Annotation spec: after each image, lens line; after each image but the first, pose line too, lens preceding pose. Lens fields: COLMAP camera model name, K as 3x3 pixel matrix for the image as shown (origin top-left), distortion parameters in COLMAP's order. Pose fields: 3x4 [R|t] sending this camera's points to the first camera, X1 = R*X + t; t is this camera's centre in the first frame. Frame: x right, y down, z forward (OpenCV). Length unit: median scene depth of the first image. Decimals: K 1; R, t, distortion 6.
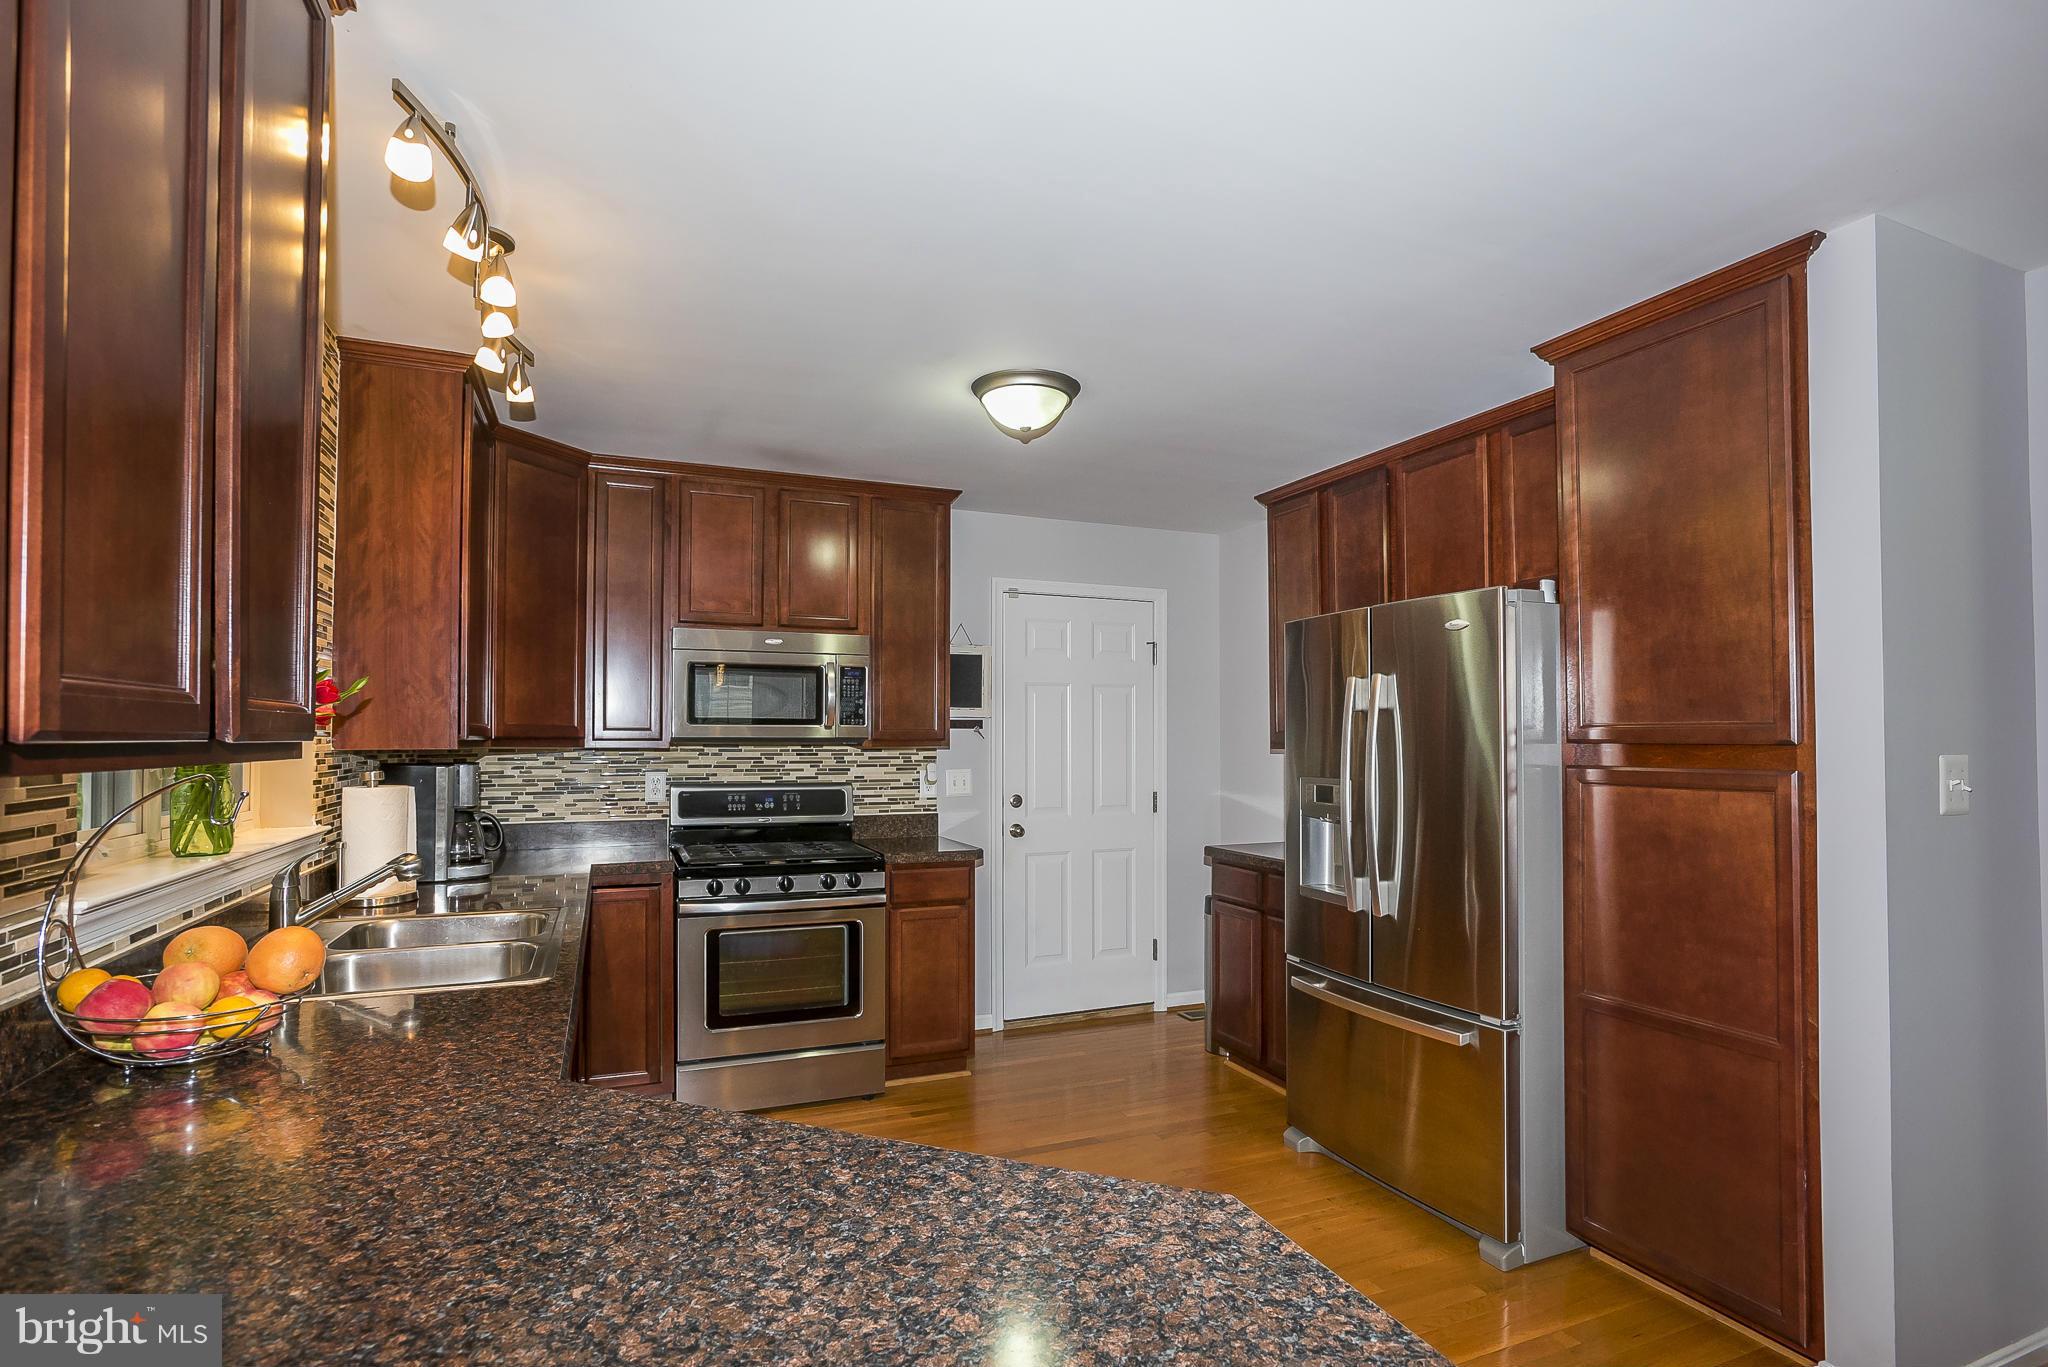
lens RADIAL K [[996.9, 0, 1040.5], [0, 996.9, 723.2], [0, 0, 1]] dist [-0.028393, 0.000516]
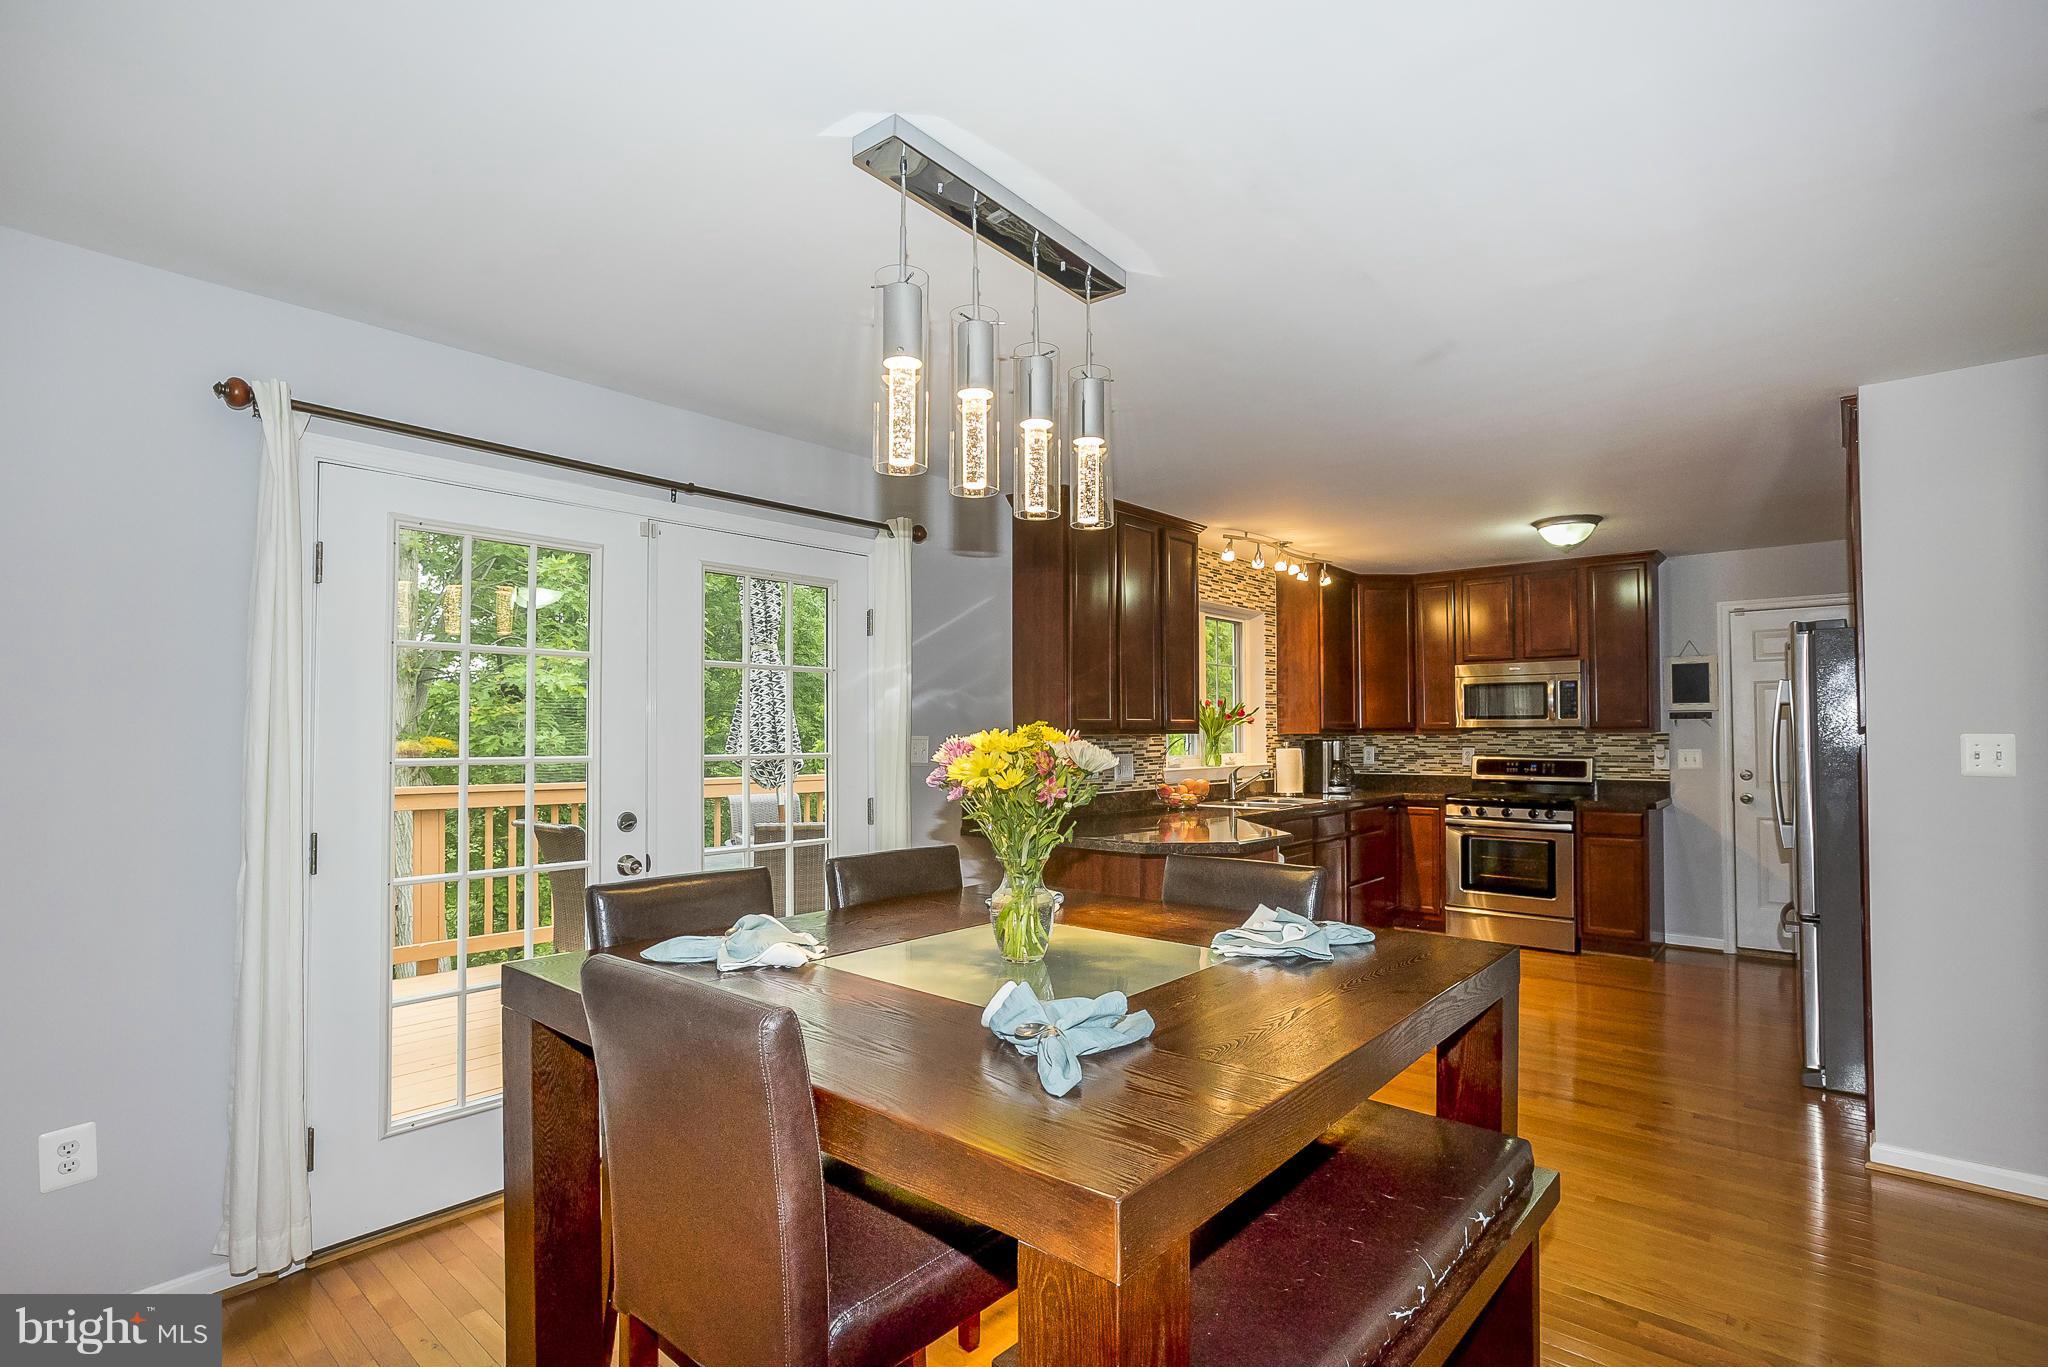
lens RADIAL K [[996.9, 0, 1032.2], [0, 996.9, 703.4], [0, 0, 1]] dist [-0.028393, 0.000516]
pose [[0.450456, -0.029137, -0.892323, 0.814626], [0.017992, 0.999561, -0.023556, -0.000113], [0.892618, -0.005443, 0.450782, -0.446053]]
